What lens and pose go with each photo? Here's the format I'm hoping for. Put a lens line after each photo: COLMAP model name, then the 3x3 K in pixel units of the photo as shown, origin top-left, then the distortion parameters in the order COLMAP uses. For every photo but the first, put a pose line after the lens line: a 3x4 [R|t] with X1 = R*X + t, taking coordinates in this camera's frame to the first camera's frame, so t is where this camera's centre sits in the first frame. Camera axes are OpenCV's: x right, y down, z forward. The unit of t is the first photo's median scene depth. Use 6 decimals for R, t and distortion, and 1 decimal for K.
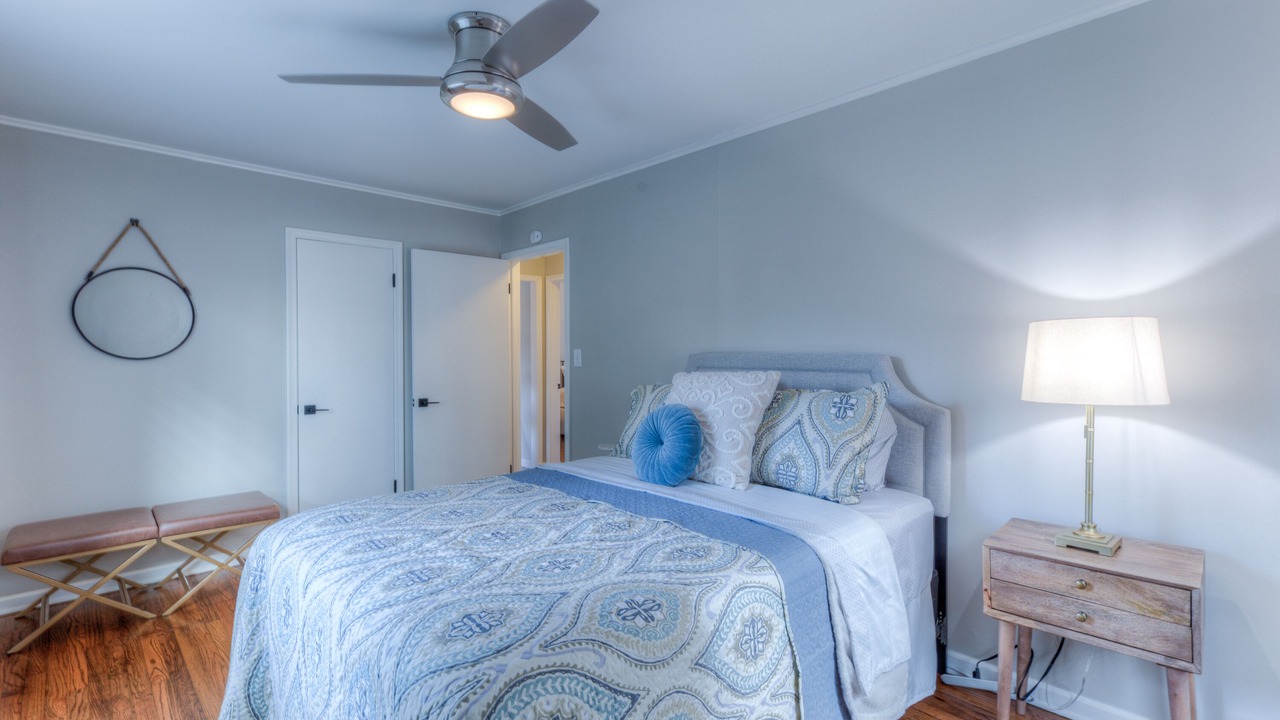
lens RADIAL K [[571.6, 0, 639.3], [0, 571.6, 362.4], [0, 0, 1]] dist [0.002701, -0.000966]
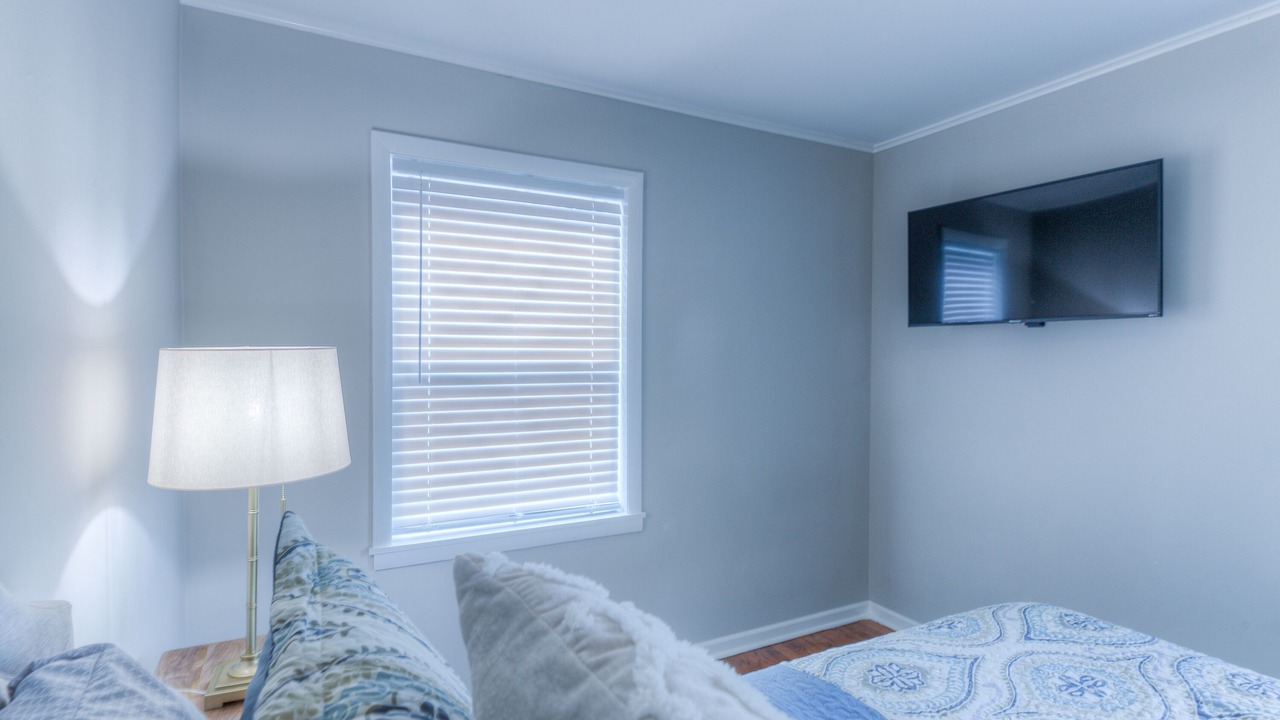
lens RADIAL K [[571.6, 0, 639.3], [0, 571.6, 362.4], [0, 0, 1]] dist [0.002701, -0.000966]
pose [[-0.950096, -0.010305, 0.311787, 0.188761], [-0.002510, 0.999674, 0.025393, -0.095343], [-0.311948, 0.023343, -0.949812, 1.930347]]
